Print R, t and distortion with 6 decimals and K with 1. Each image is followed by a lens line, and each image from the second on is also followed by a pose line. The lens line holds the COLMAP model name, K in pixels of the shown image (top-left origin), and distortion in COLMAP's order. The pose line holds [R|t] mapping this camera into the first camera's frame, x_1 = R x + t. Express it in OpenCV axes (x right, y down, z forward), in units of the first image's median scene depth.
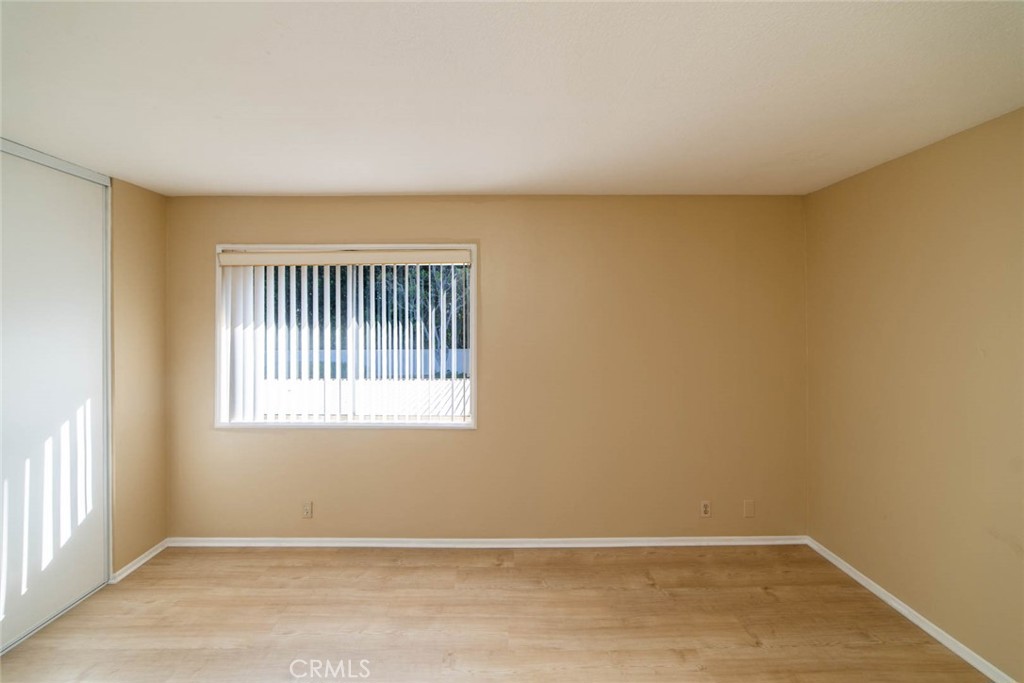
lens RADIAL K [[401.2, 0, 514.9], [0, 401.2, 319.0], [0, 0, 1]] dist [-0.018631, 0.005408]
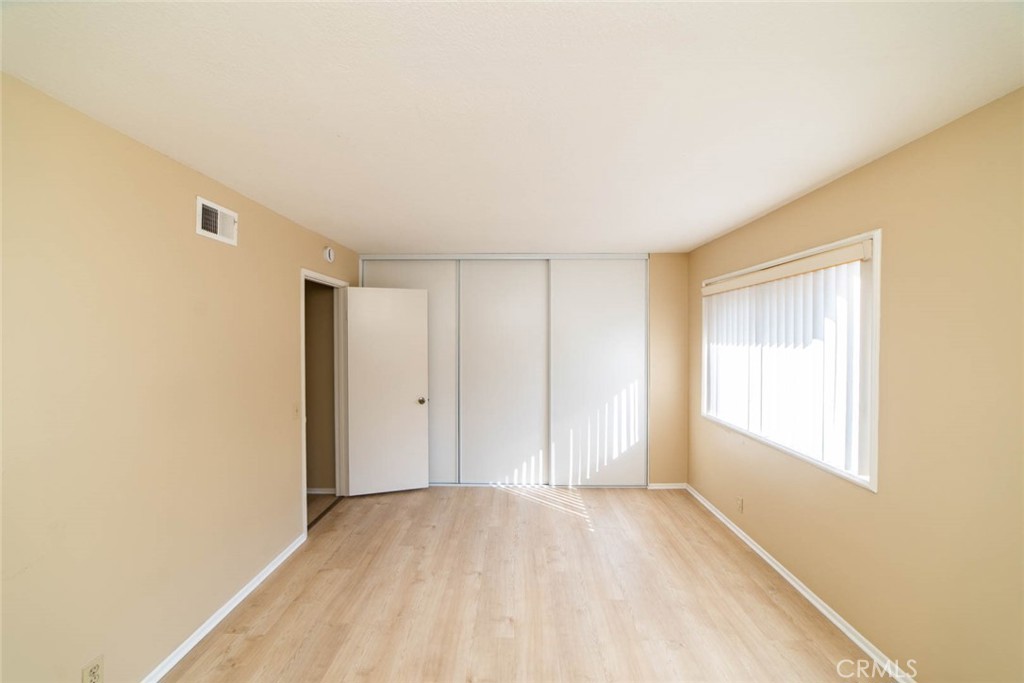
lens RADIAL K [[401.2, 0, 510.7], [0, 401.2, 341.6], [0, 0, 1]] dist [-0.018631, 0.005408]
pose [[-0.031803, 0.012434, -0.999417, 0.707417], [0.007059, 0.999900, 0.012216, -0.001408], [0.999469, -0.006666, -0.031888, 0.439221]]
